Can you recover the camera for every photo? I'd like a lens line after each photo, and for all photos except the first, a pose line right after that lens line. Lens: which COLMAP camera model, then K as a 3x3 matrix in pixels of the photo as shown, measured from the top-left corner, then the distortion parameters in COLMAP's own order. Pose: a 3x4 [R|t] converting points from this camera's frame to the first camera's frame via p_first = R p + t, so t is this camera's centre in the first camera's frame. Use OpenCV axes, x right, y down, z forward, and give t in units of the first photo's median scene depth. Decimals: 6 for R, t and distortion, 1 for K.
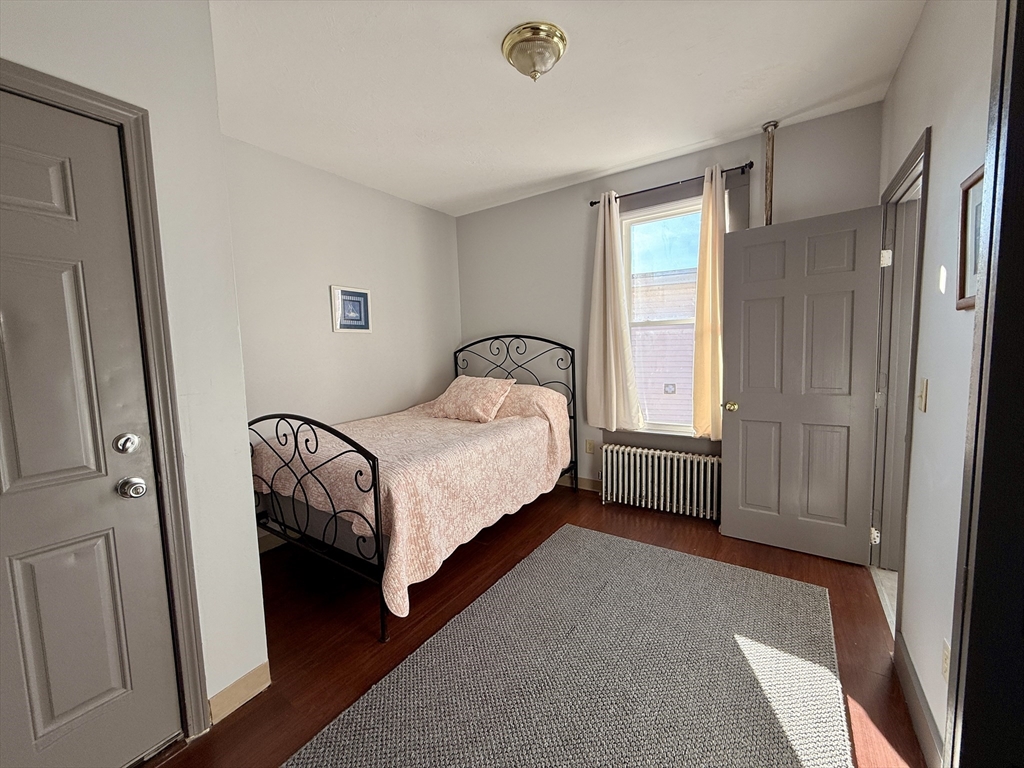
lens RADIAL K [[408.6, 0, 510.5], [0, 408.6, 383.6], [0, 0, 1]] dist [-0.001800, 0.000372]
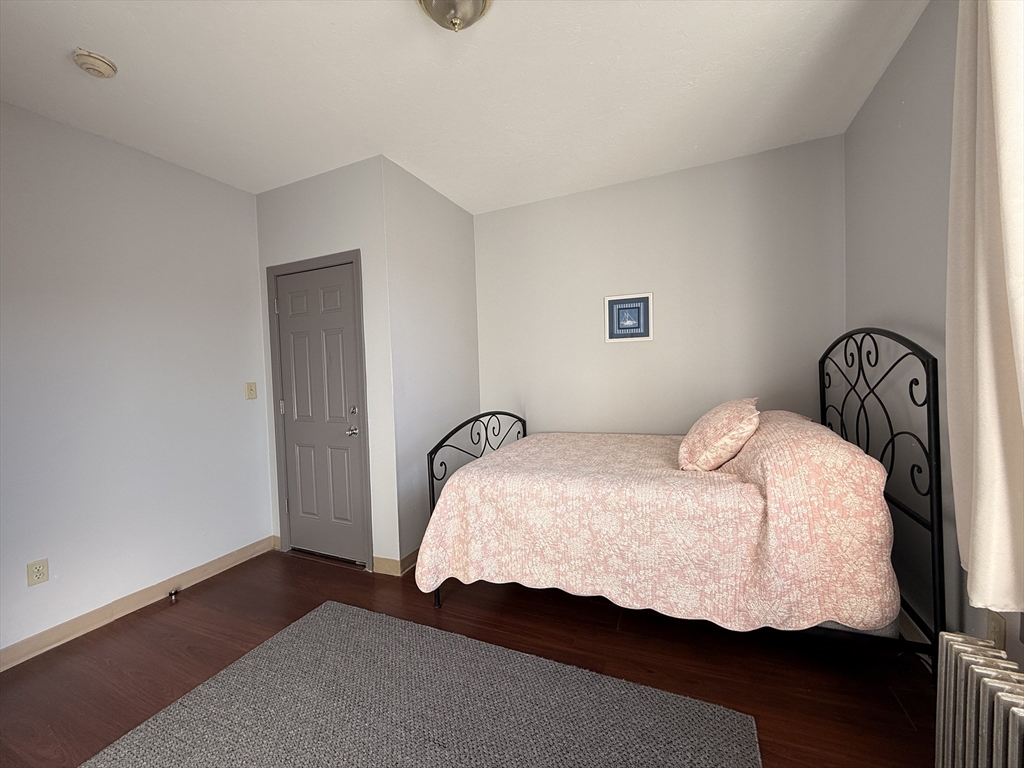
lens RADIAL K [[408.6, 0, 509.9], [0, 408.6, 386.9], [0, 0, 1]] dist [-0.001800, 0.000372]
pose [[0.160562, 0.062609, -0.985038, 0.636666], [-0.057481, 0.996886, 0.053992, -0.069122], [0.985351, 0.047951, 0.163661, 0.717365]]
